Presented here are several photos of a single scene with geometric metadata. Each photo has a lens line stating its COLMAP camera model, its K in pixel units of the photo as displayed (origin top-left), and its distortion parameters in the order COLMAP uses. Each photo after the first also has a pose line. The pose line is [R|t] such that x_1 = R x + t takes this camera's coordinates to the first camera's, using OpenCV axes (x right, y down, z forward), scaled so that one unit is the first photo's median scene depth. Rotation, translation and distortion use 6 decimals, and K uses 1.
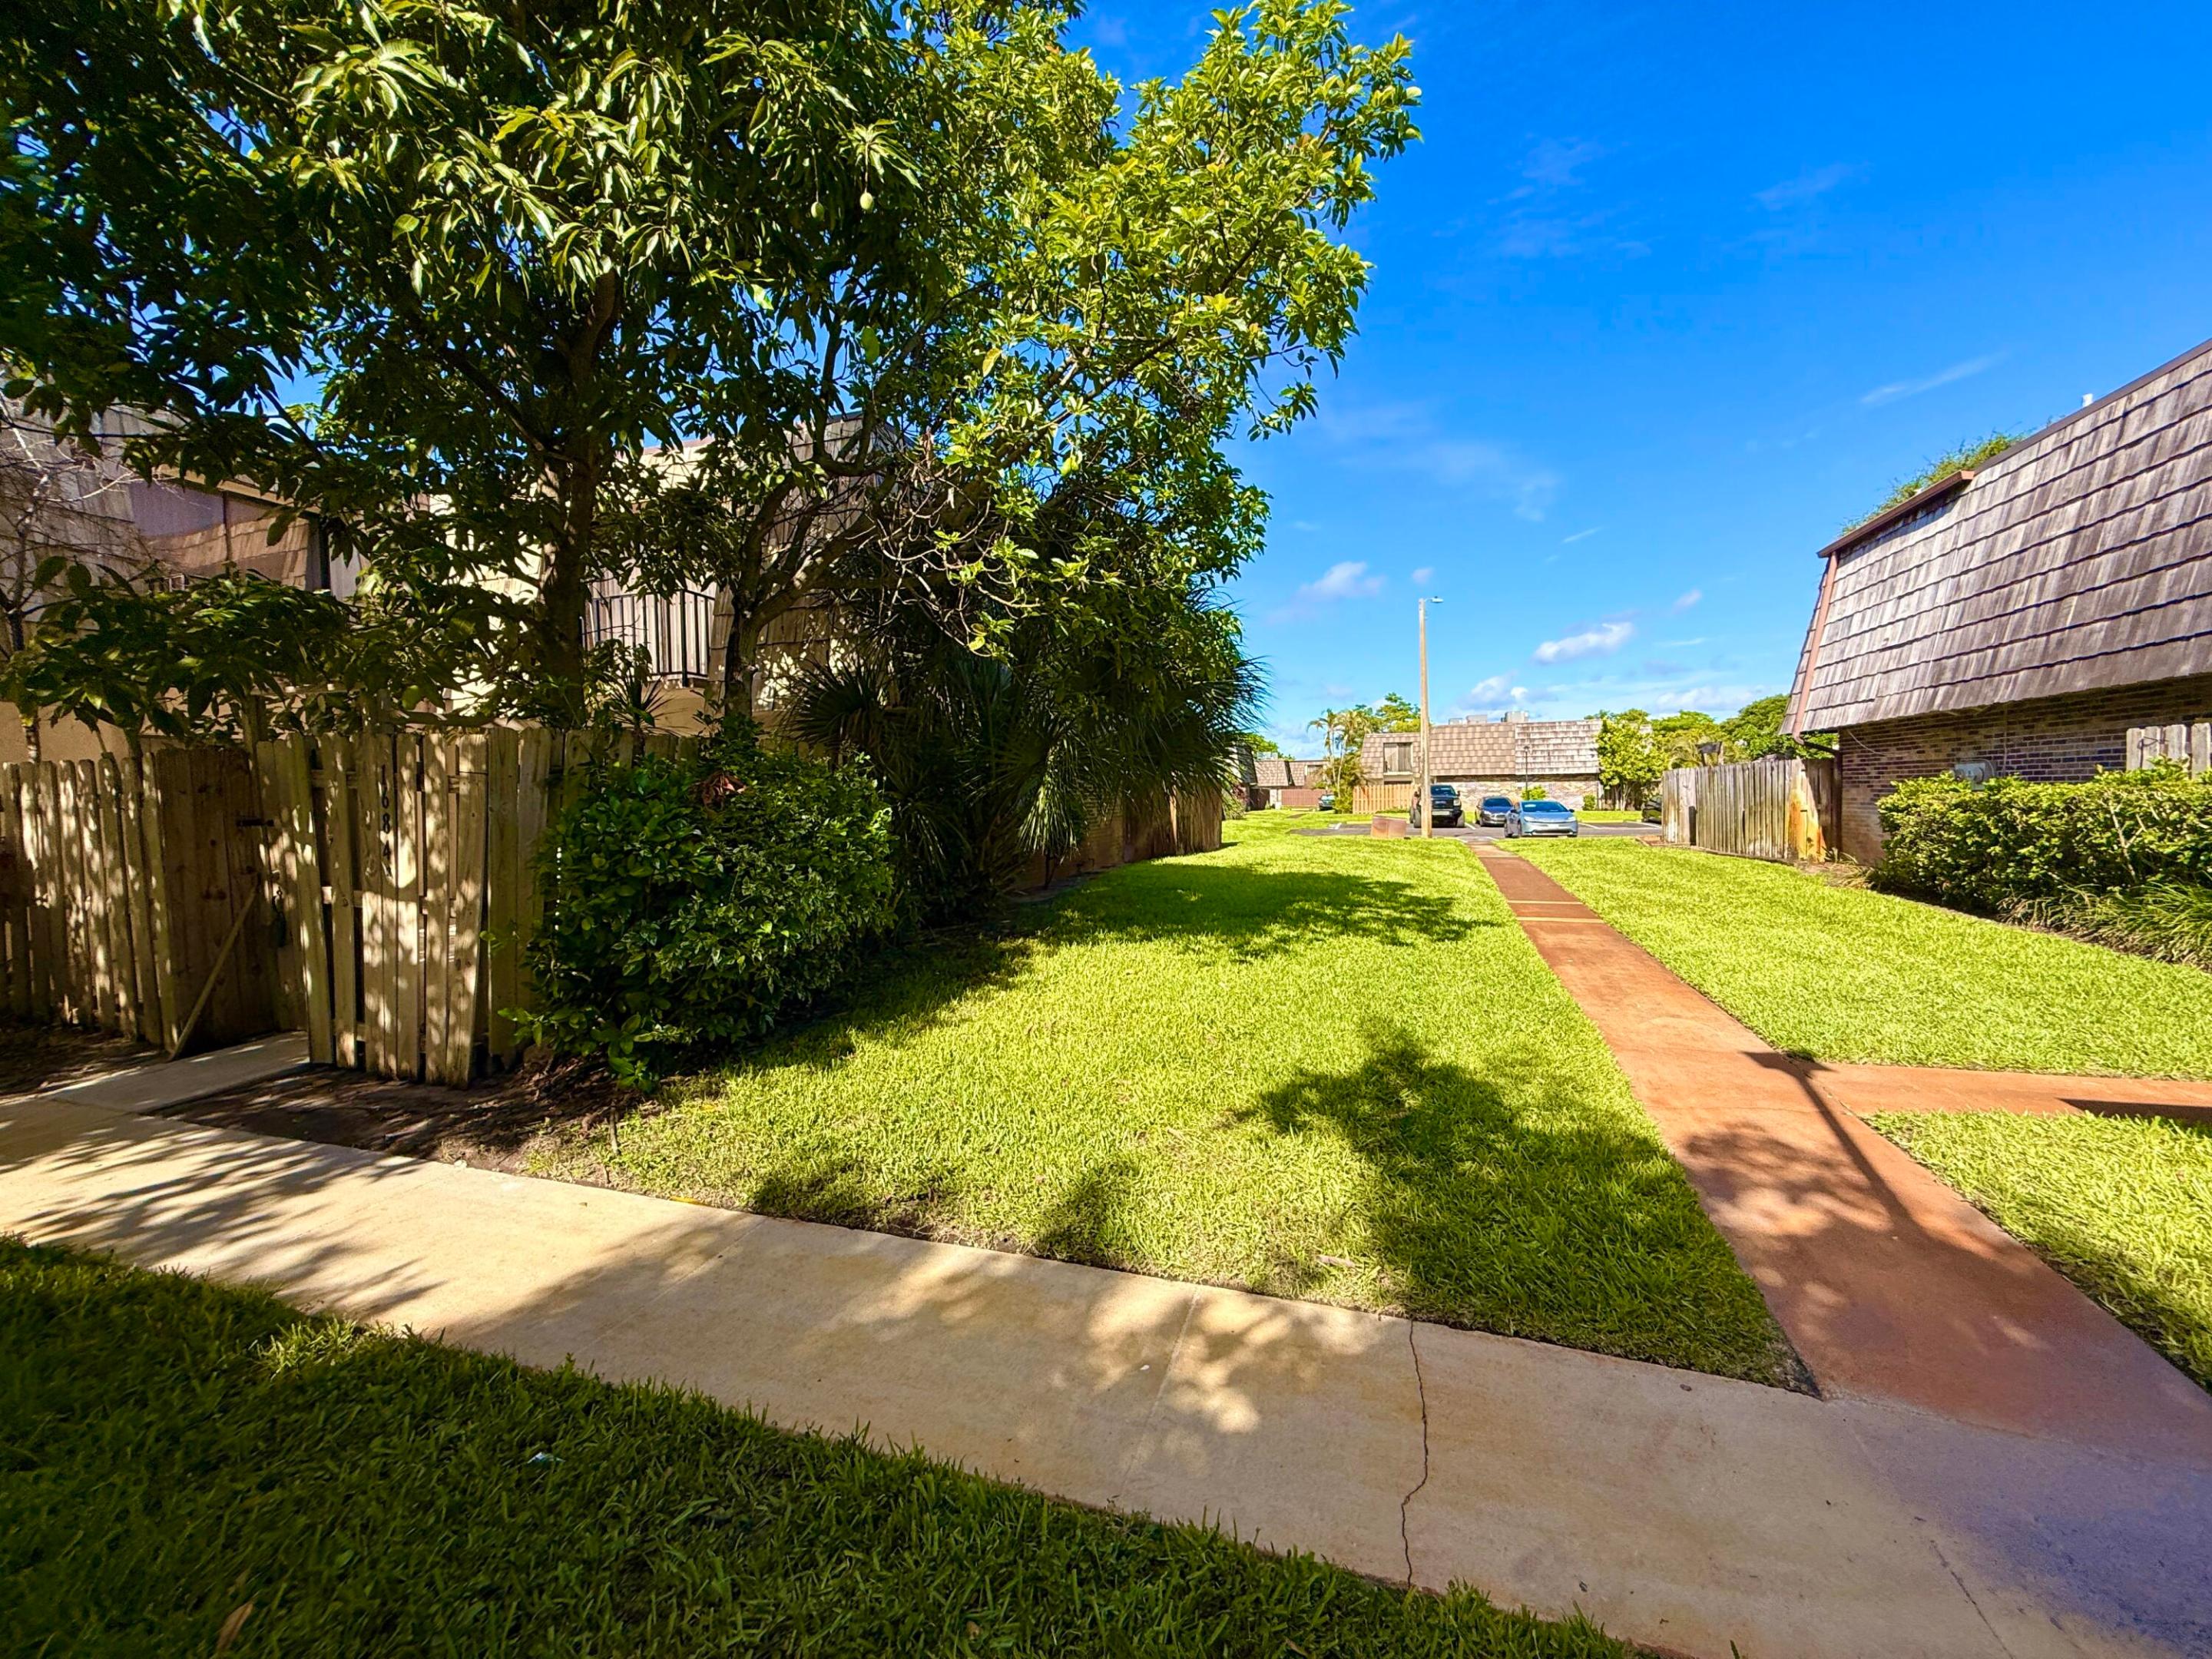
lens RADIAL K [[880.2, 0, 1101.2], [0, 880.2, 834.4], [0, 0, 1]] dist [0.000050, 0.000046]
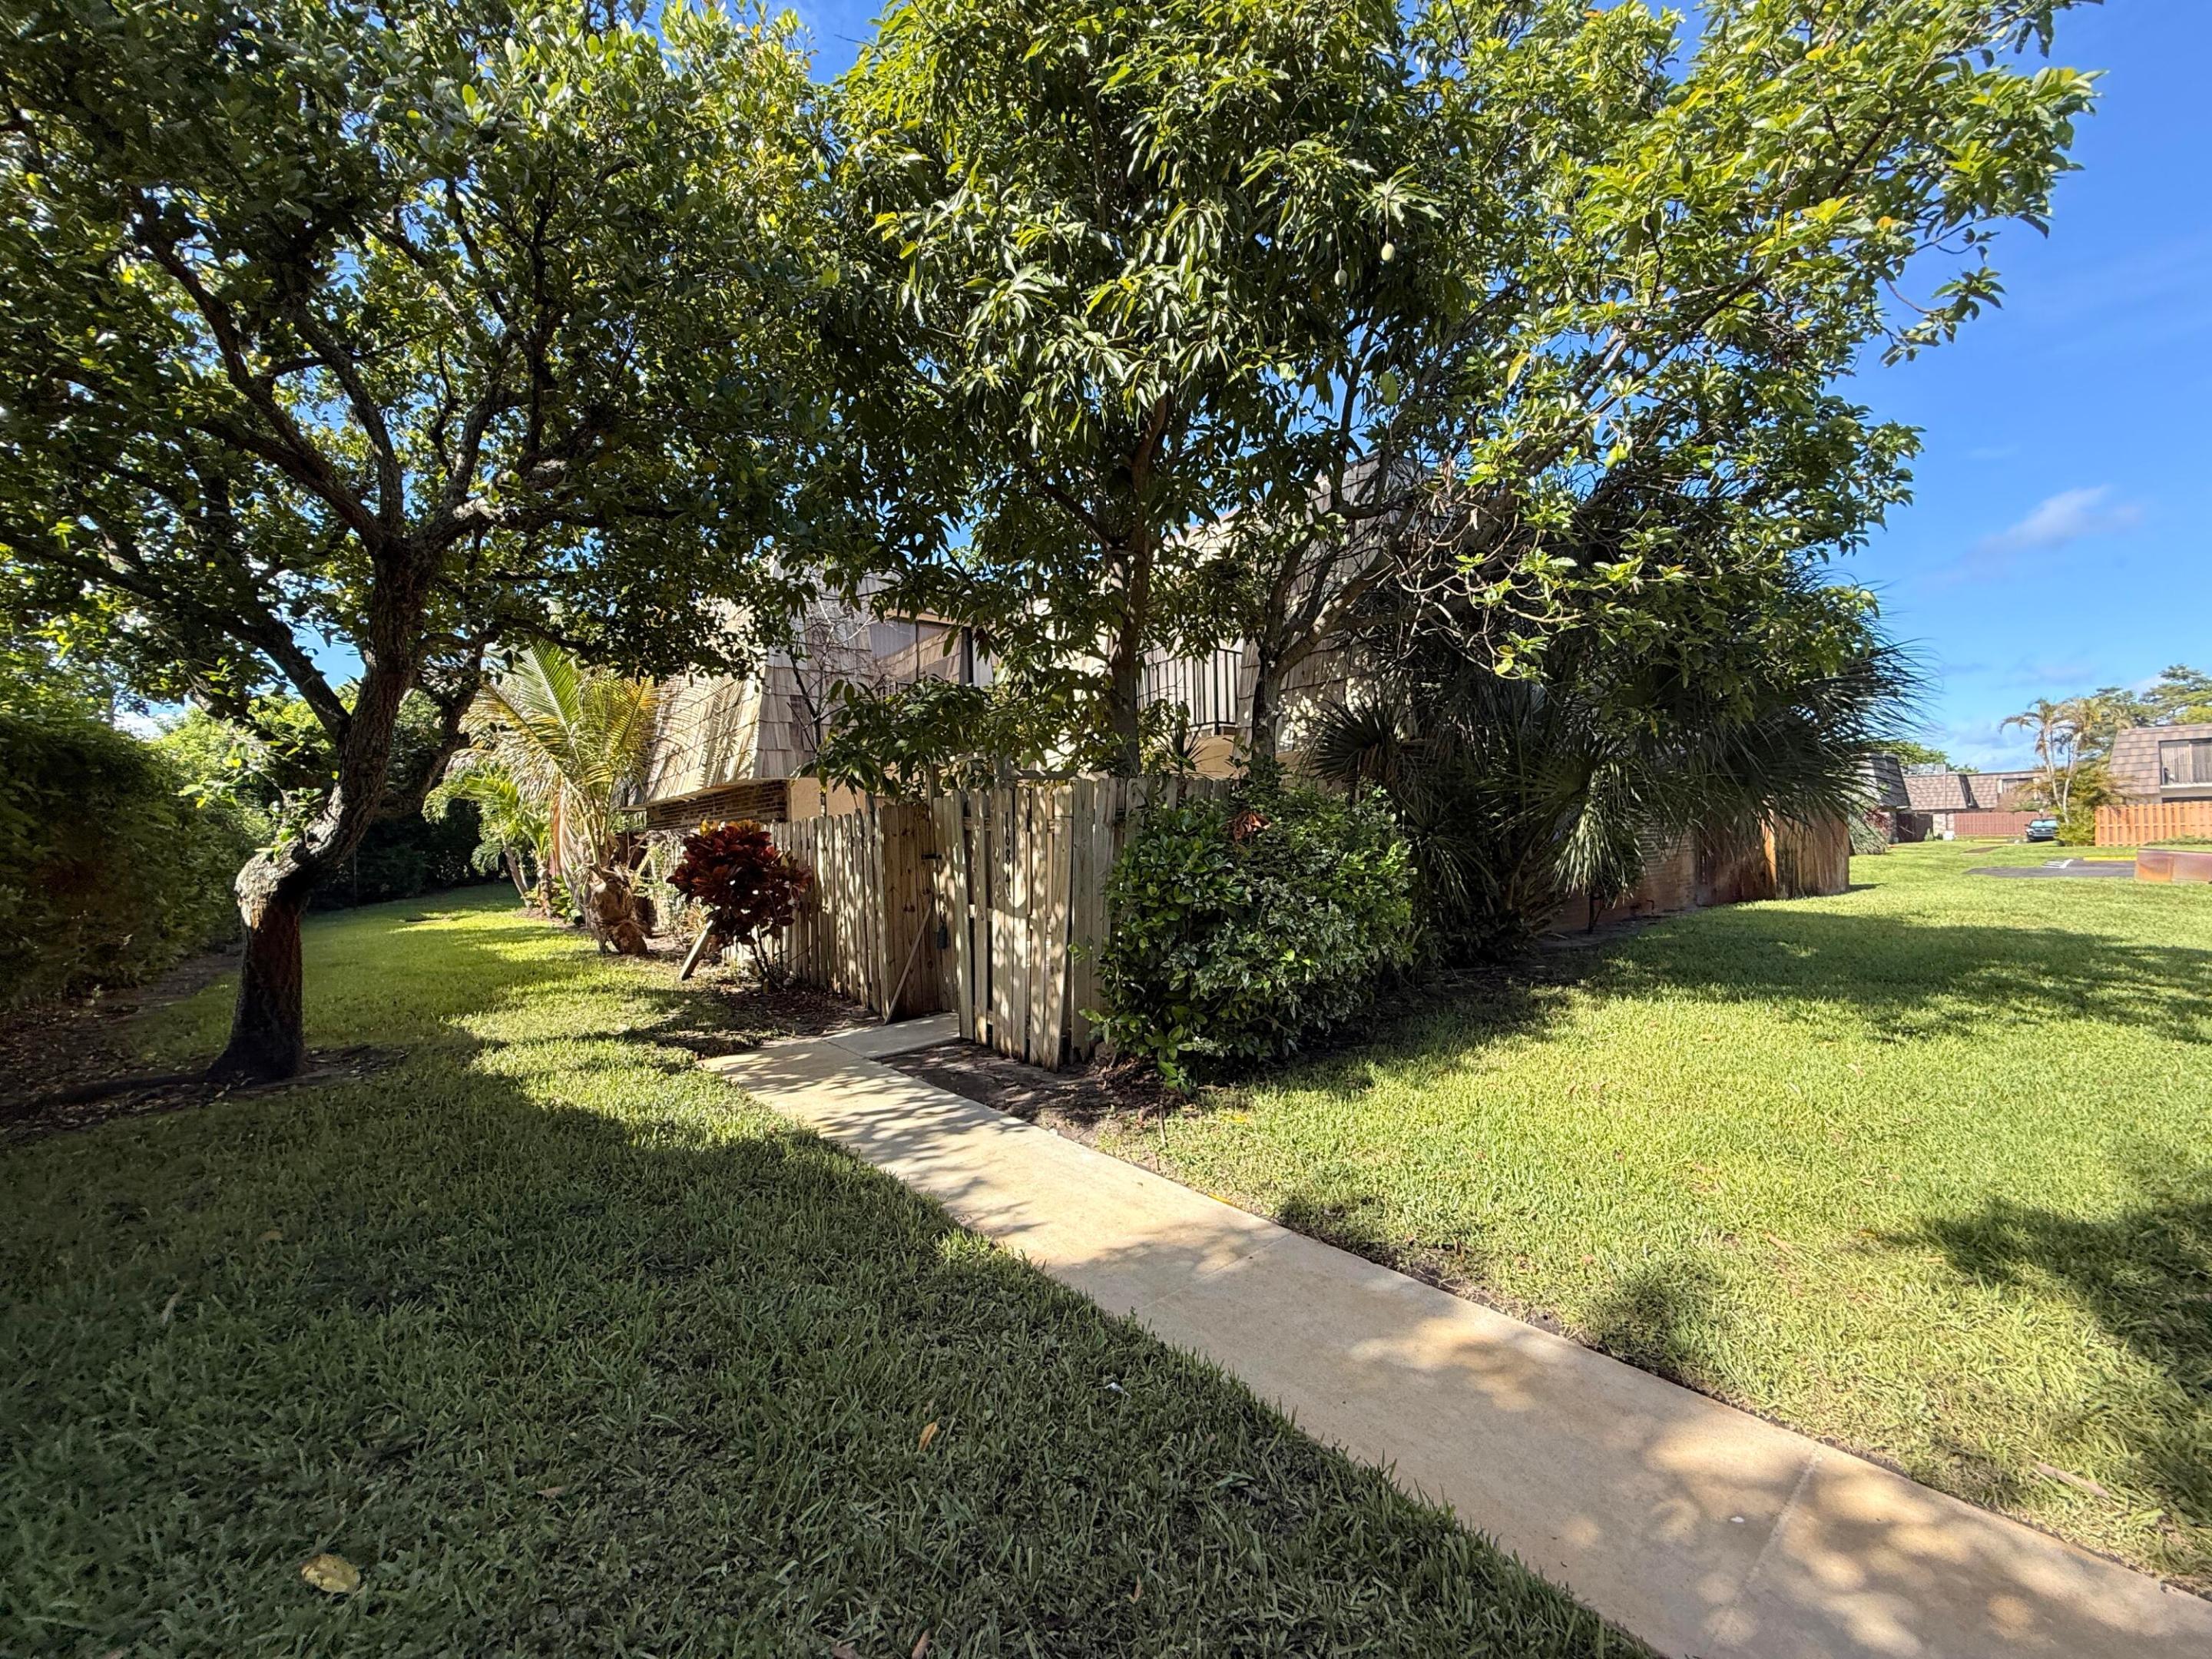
lens RADIAL K [[880.2, 0, 1101.1], [0, 880.2, 834.6], [0, 0, 1]] dist [0.000050, 0.000046]
pose [[0.842735, -0.012755, -0.538177, -0.000208], [-0.008943, 0.999250, -0.037686, 0.002093], [0.538254, 0.036572, 0.841989, -0.016929]]
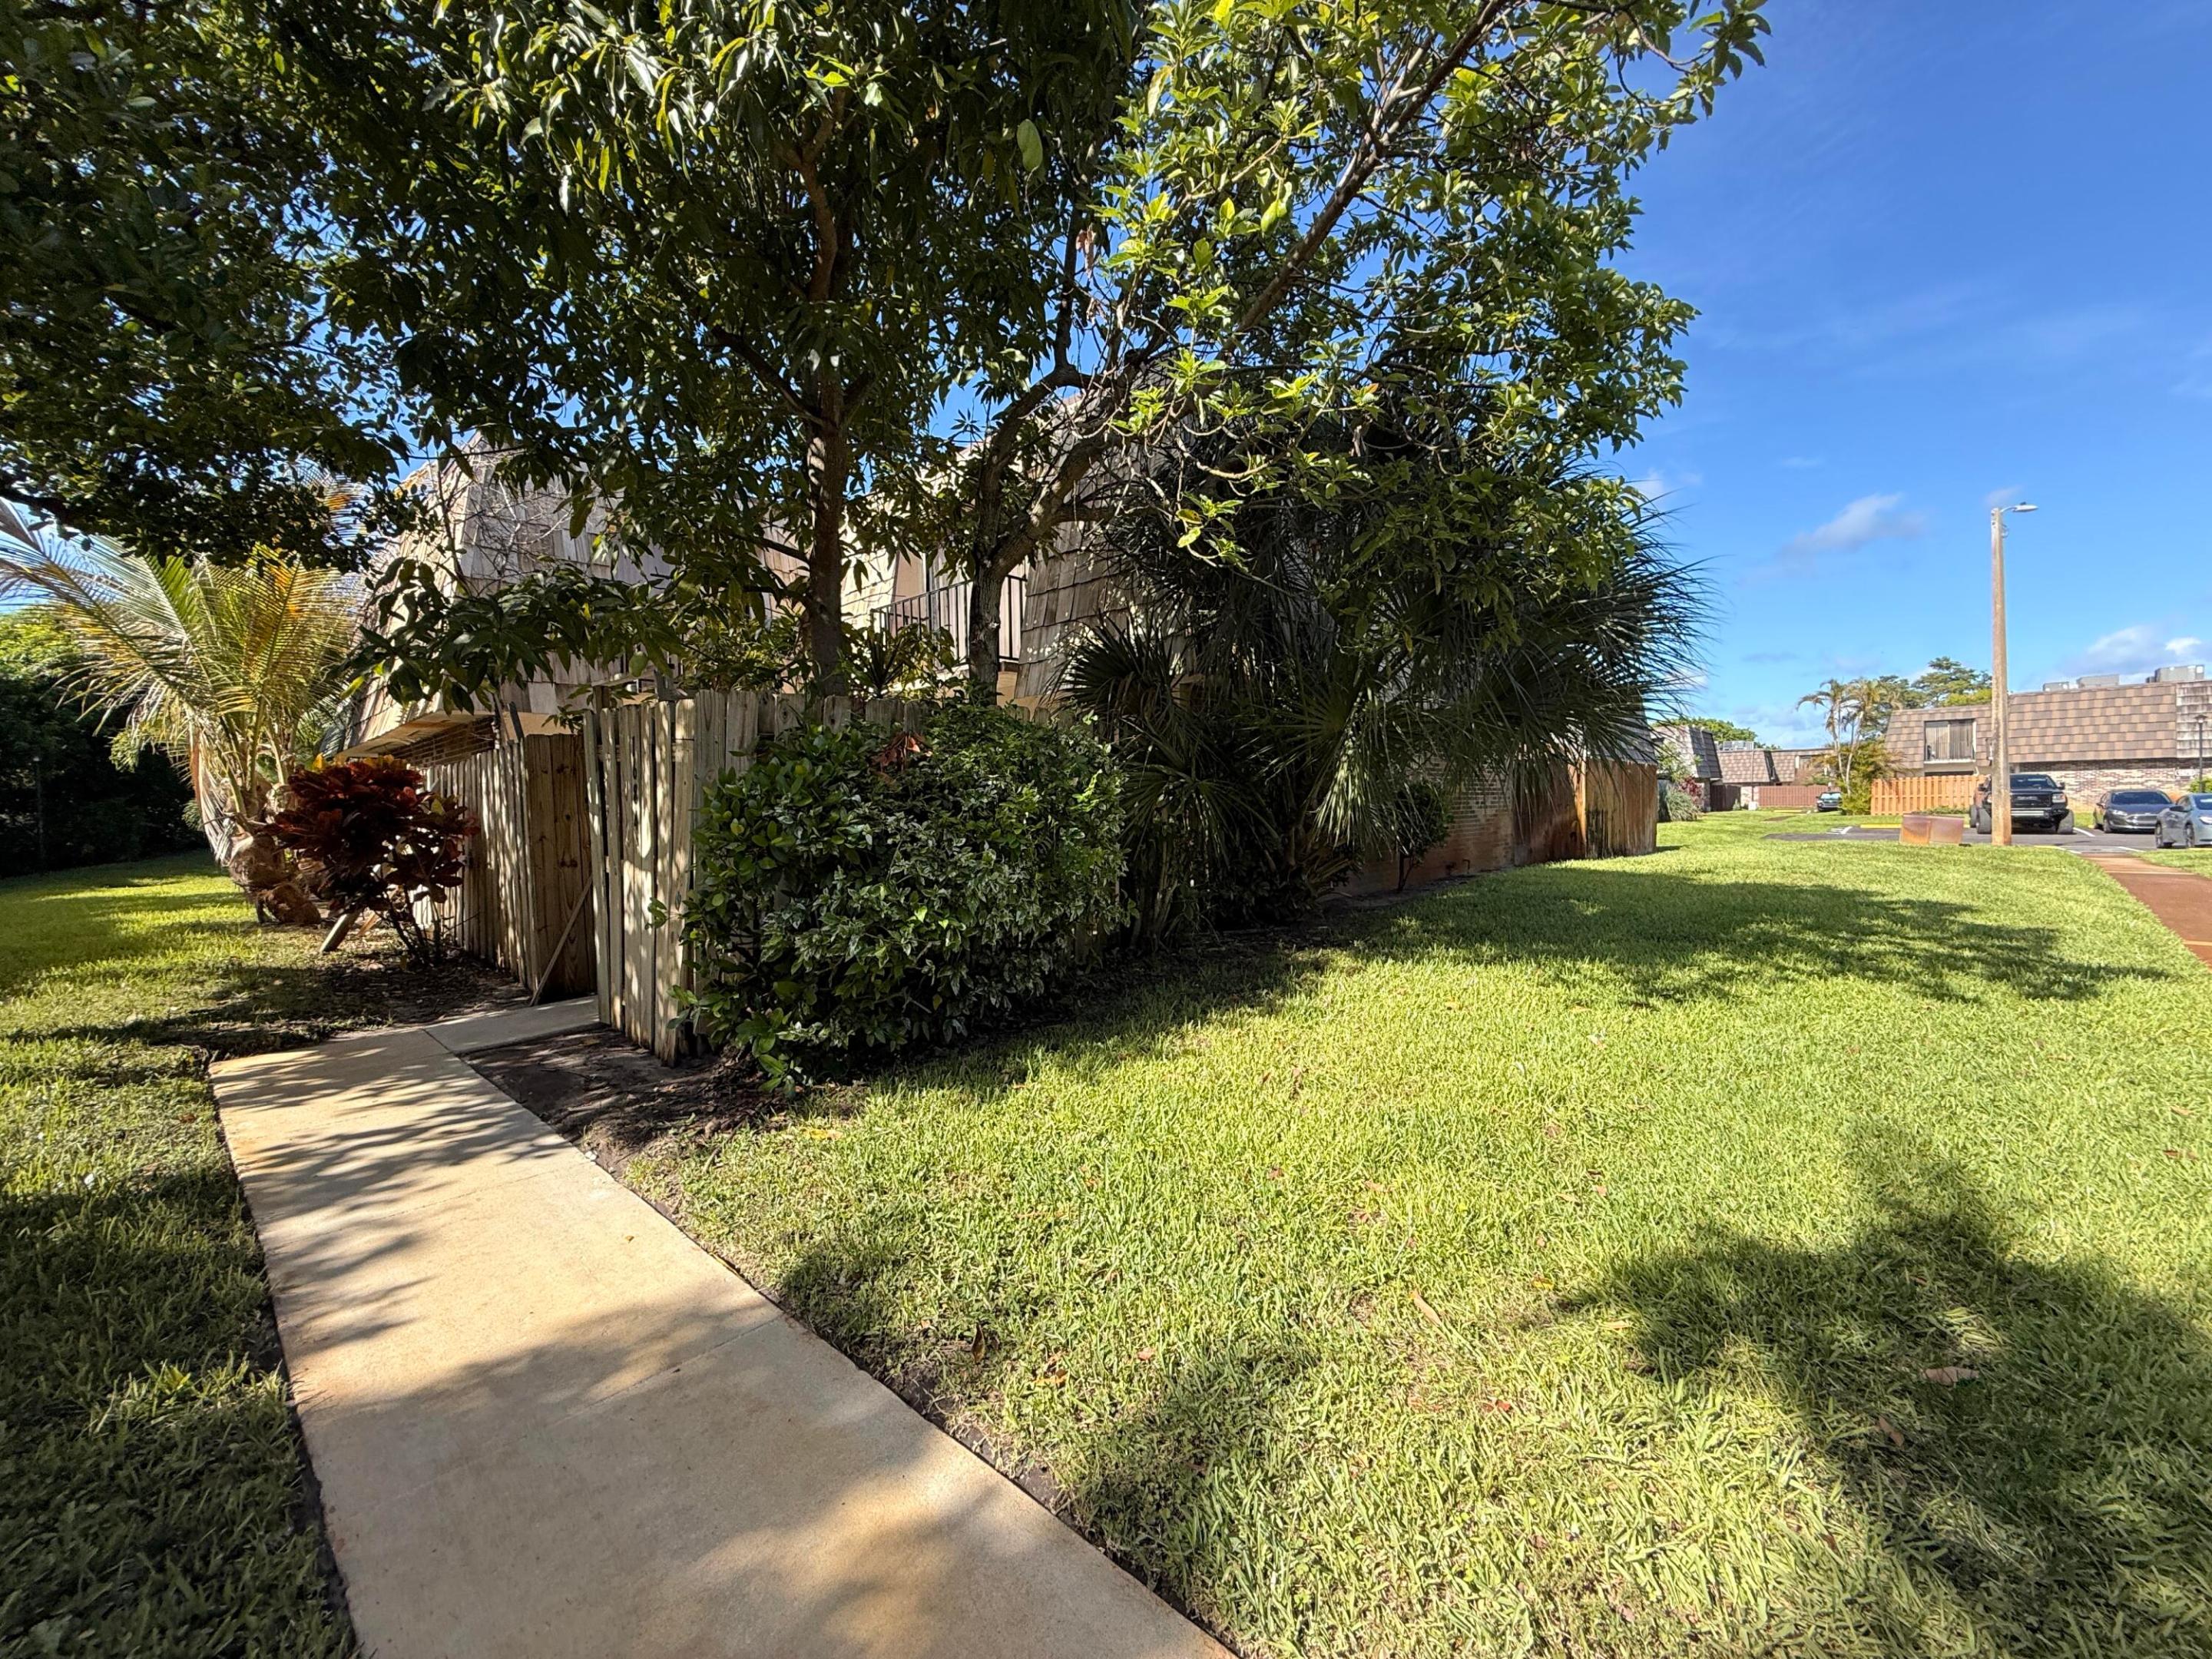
lens RADIAL K [[880.2, 0, 1103.8], [0, 880.2, 832.4], [0, 0, 1]] dist [0.000050, 0.000046]
pose [[0.904709, 0.009713, -0.425919, 0.111916], [-0.012576, 0.999913, -0.003910, 0.030213], [0.425844, 0.008894, 0.904753, 0.326309]]
